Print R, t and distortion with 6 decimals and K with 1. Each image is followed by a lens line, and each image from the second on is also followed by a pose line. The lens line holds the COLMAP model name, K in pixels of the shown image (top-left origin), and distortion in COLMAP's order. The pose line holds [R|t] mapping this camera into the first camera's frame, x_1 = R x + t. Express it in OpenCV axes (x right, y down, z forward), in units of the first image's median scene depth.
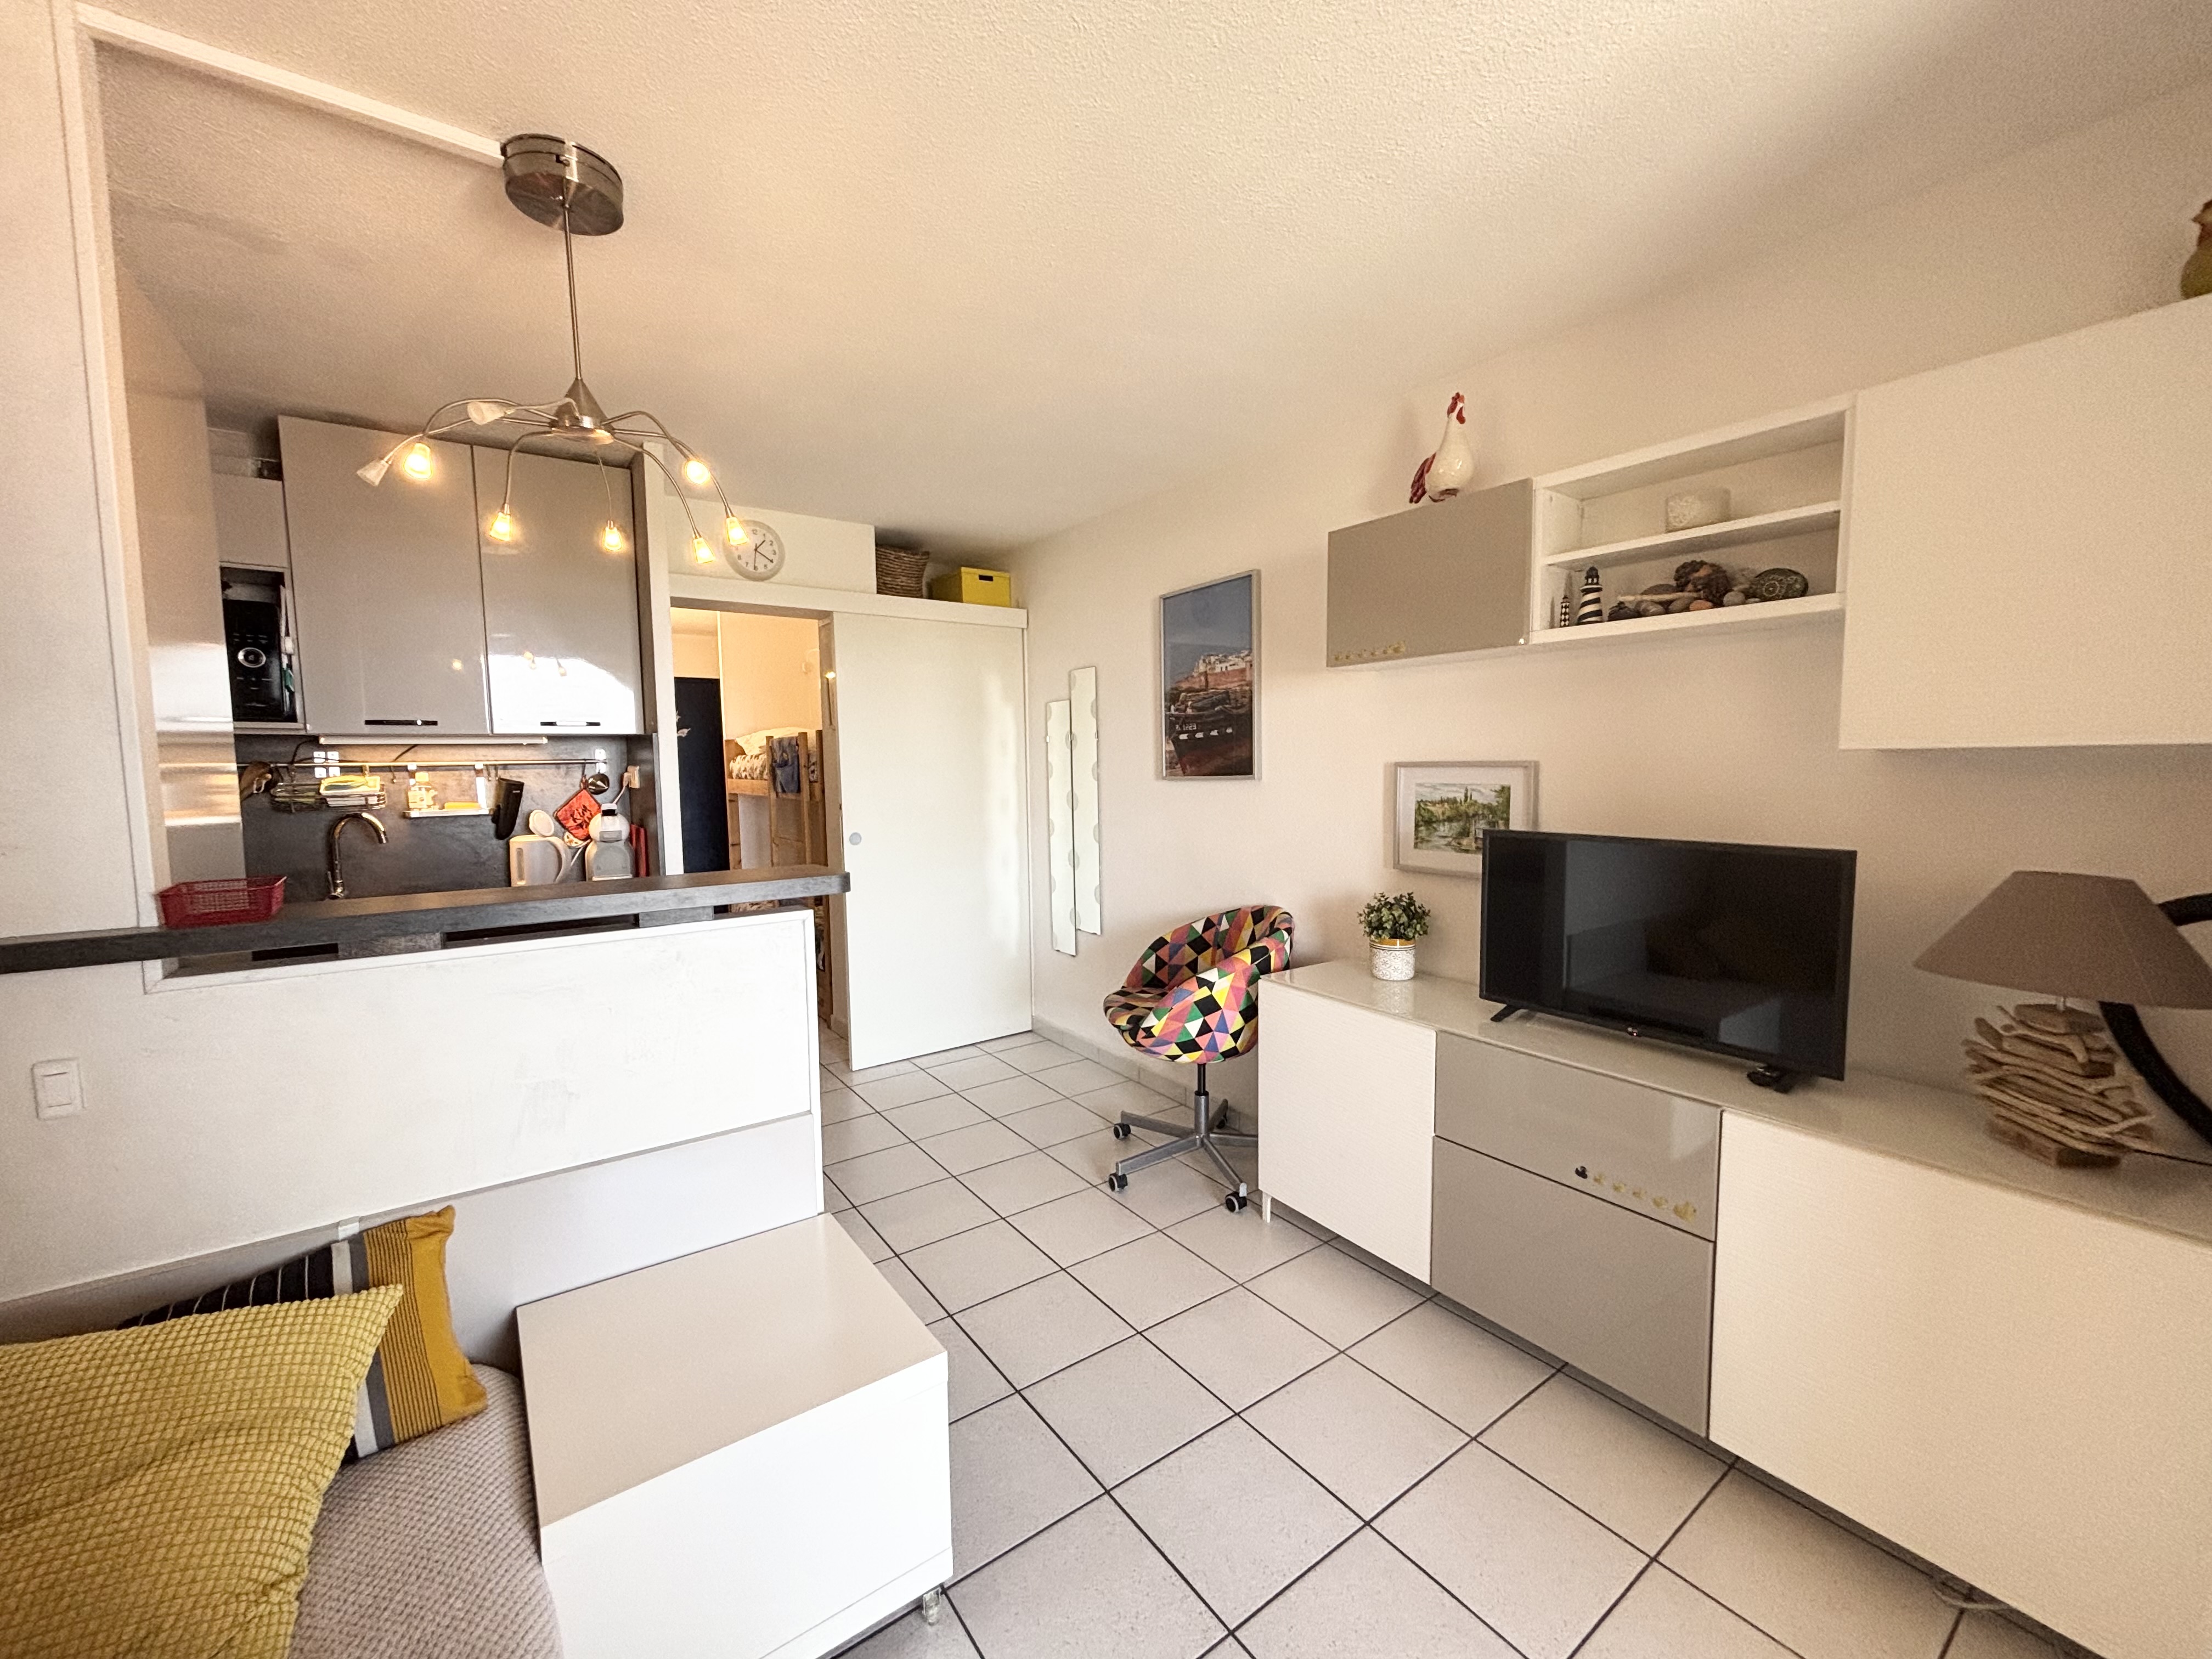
lens RADIAL K [[887.2, 0, 1105.9], [0, 887.2, 829.7], [0, 0, 1]] dist [-0.002105, -0.000246]
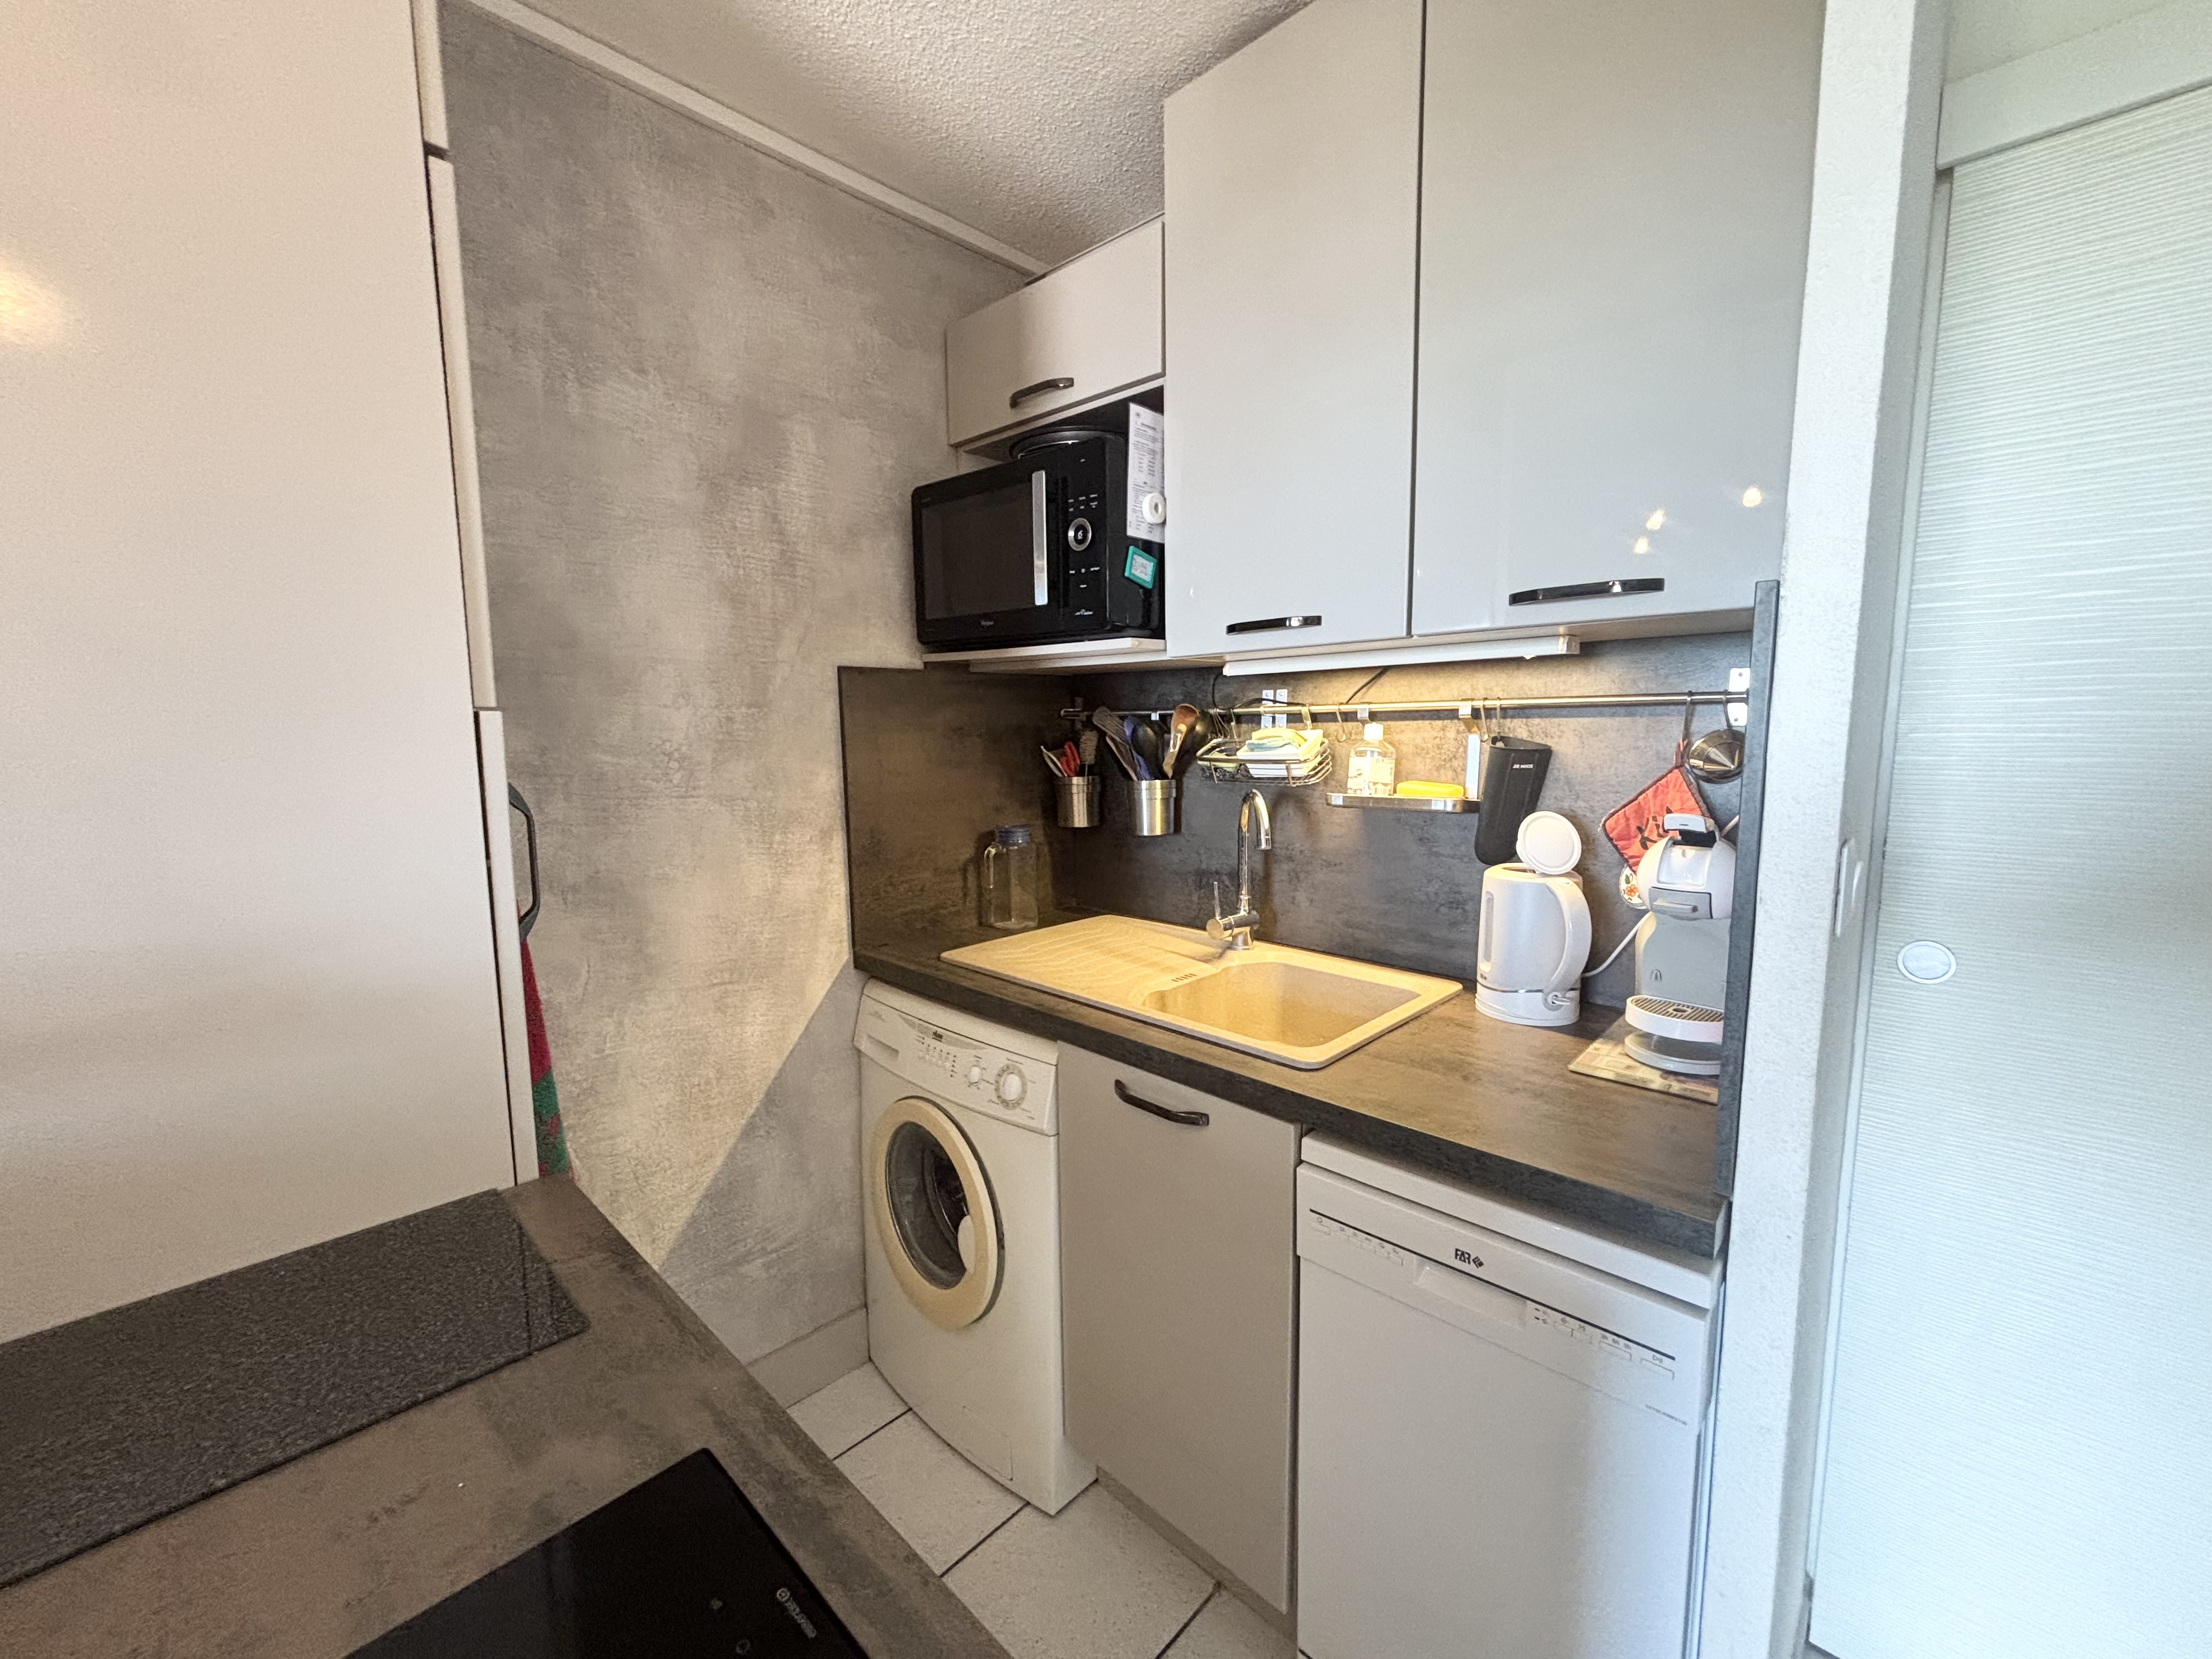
lens RADIAL K [[887.2, 0, 1085.7], [0, 887.2, 834.6], [0, 0, 1]] dist [-0.002105, -0.000246]
pose [[0.174782, 0.124642, -0.976686, -0.303159], [-0.073850, 0.990820, 0.113230, -0.051860], [0.981834, 0.052337, 0.182383, 0.829905]]
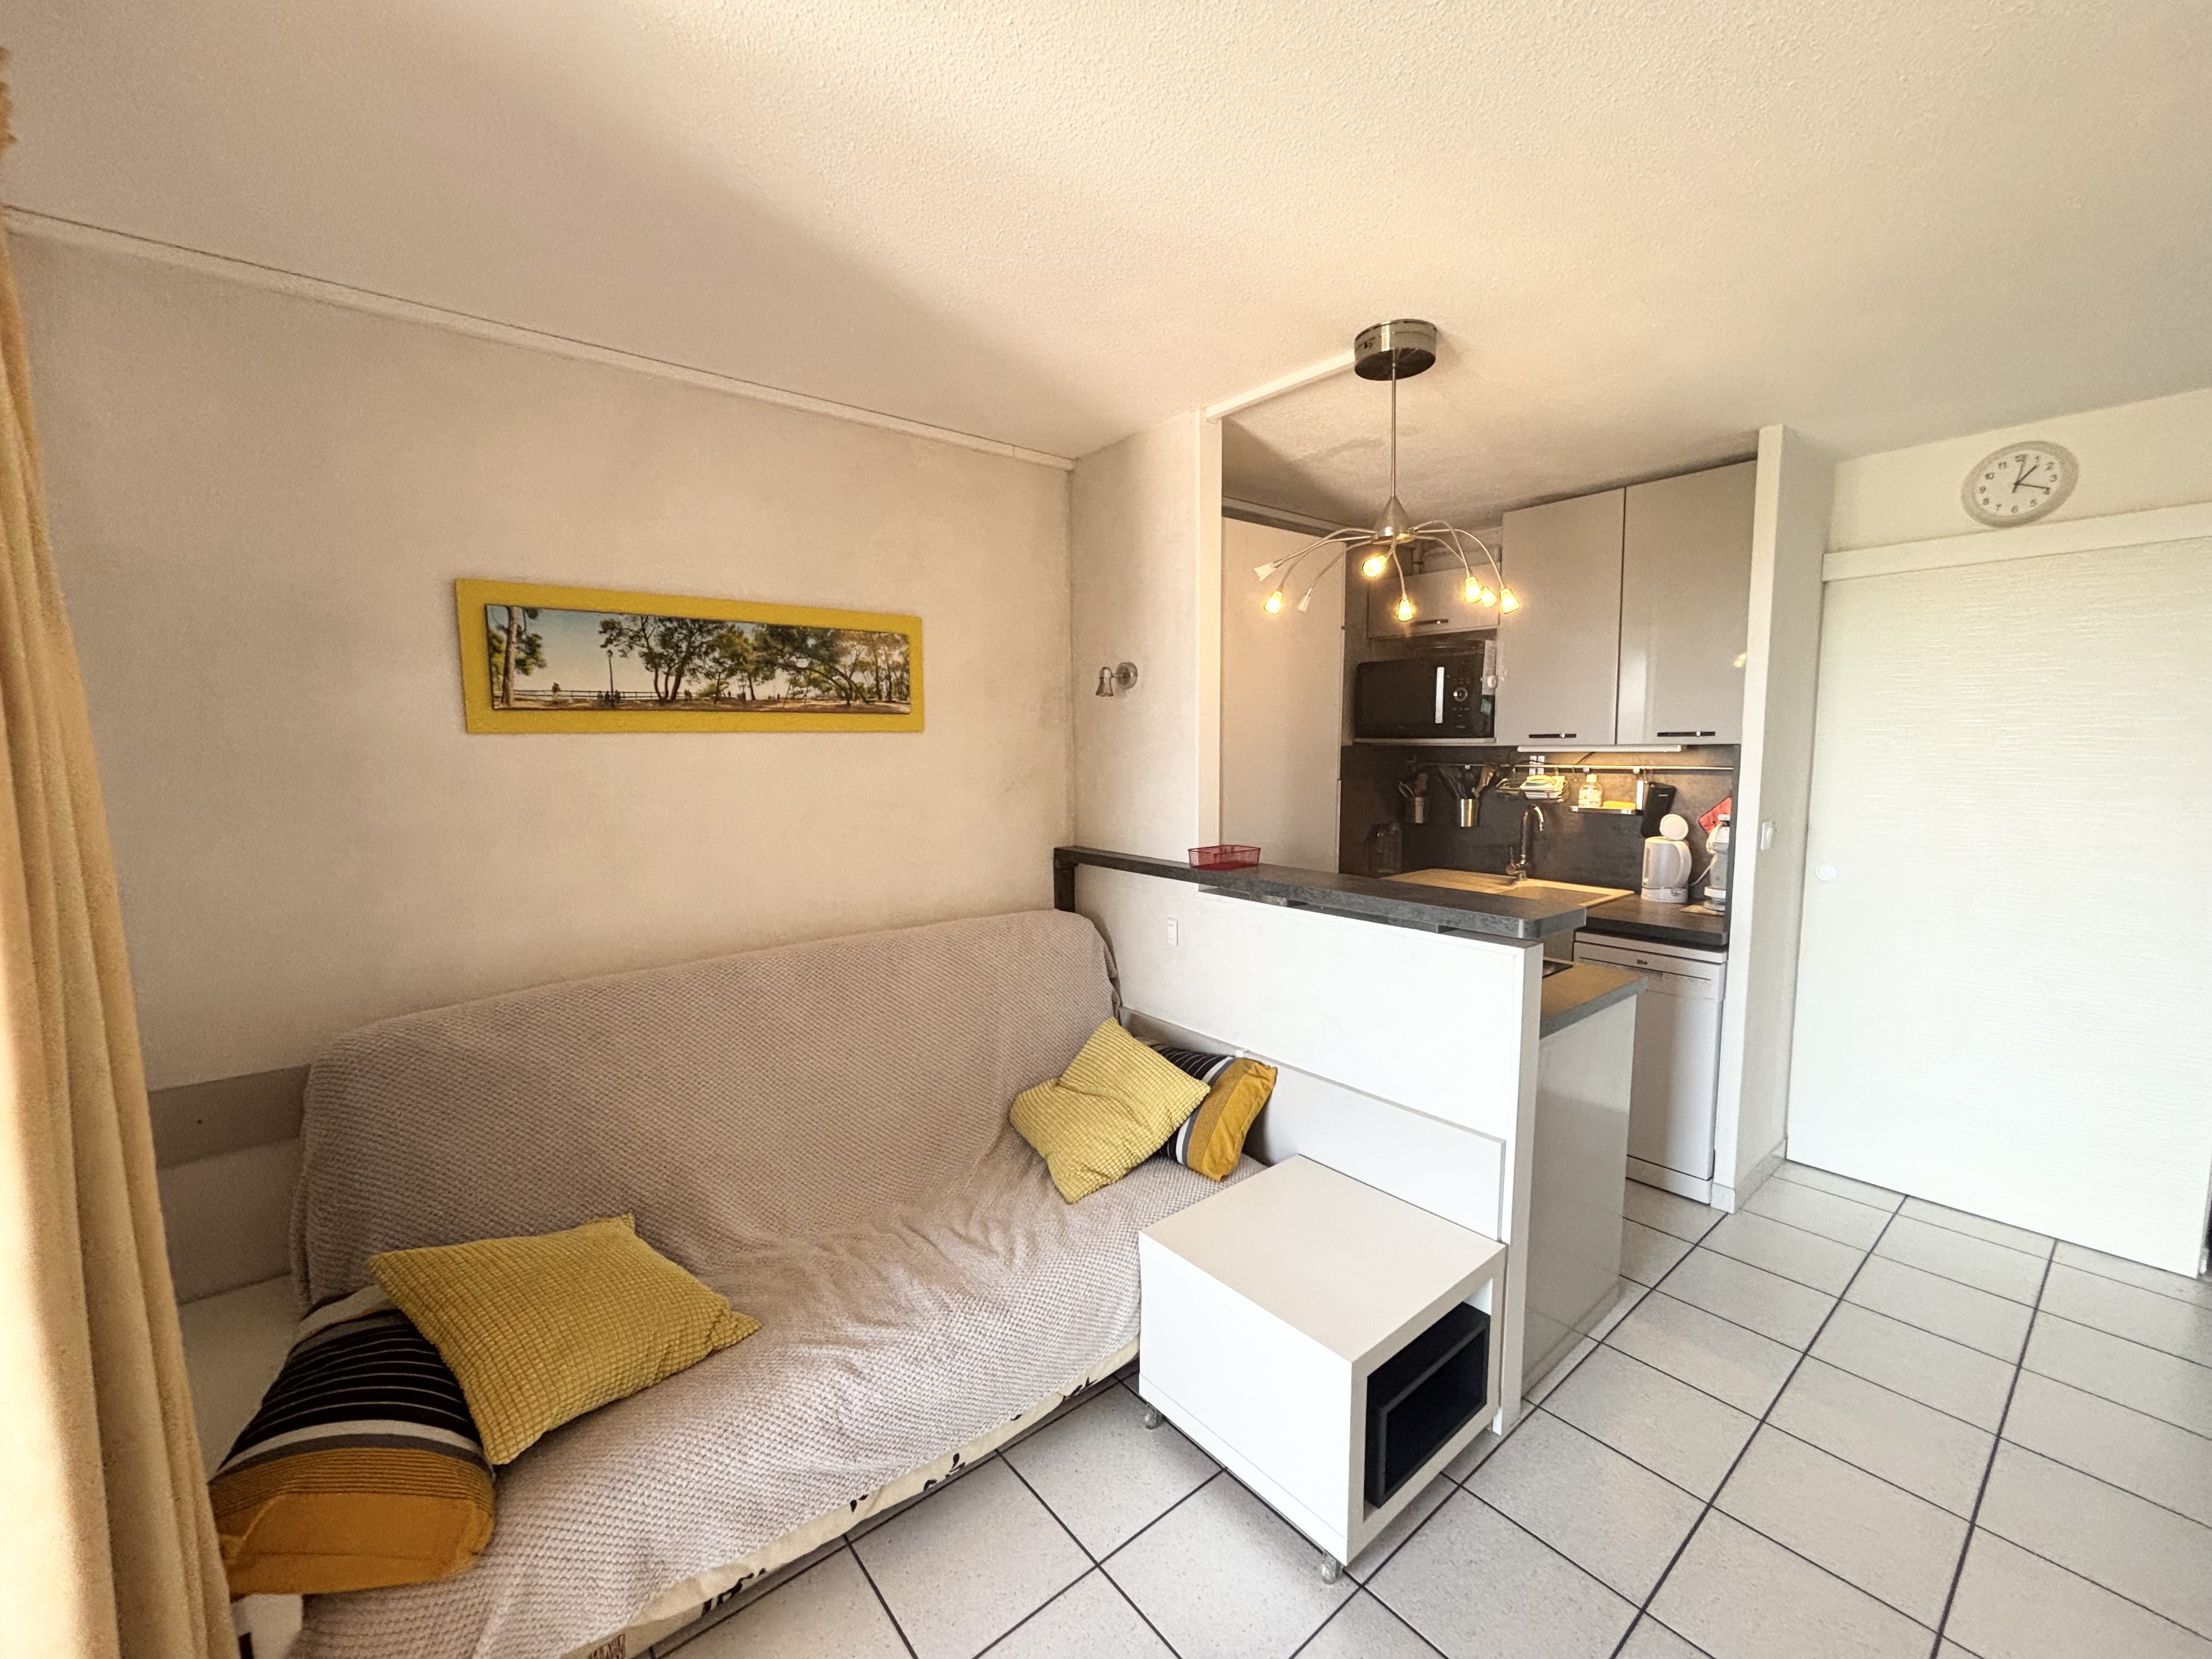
lens RADIAL K [[887.2, 0, 1104.2], [0, 887.2, 836.4], [0, 0, 1]] dist [-0.002105, -0.000246]
pose [[0.066899, 0.115266, -0.991079, 0.421855], [-0.070350, 0.991377, 0.110552, -0.077098], [0.995277, 0.062326, 0.074431, 0.300597]]
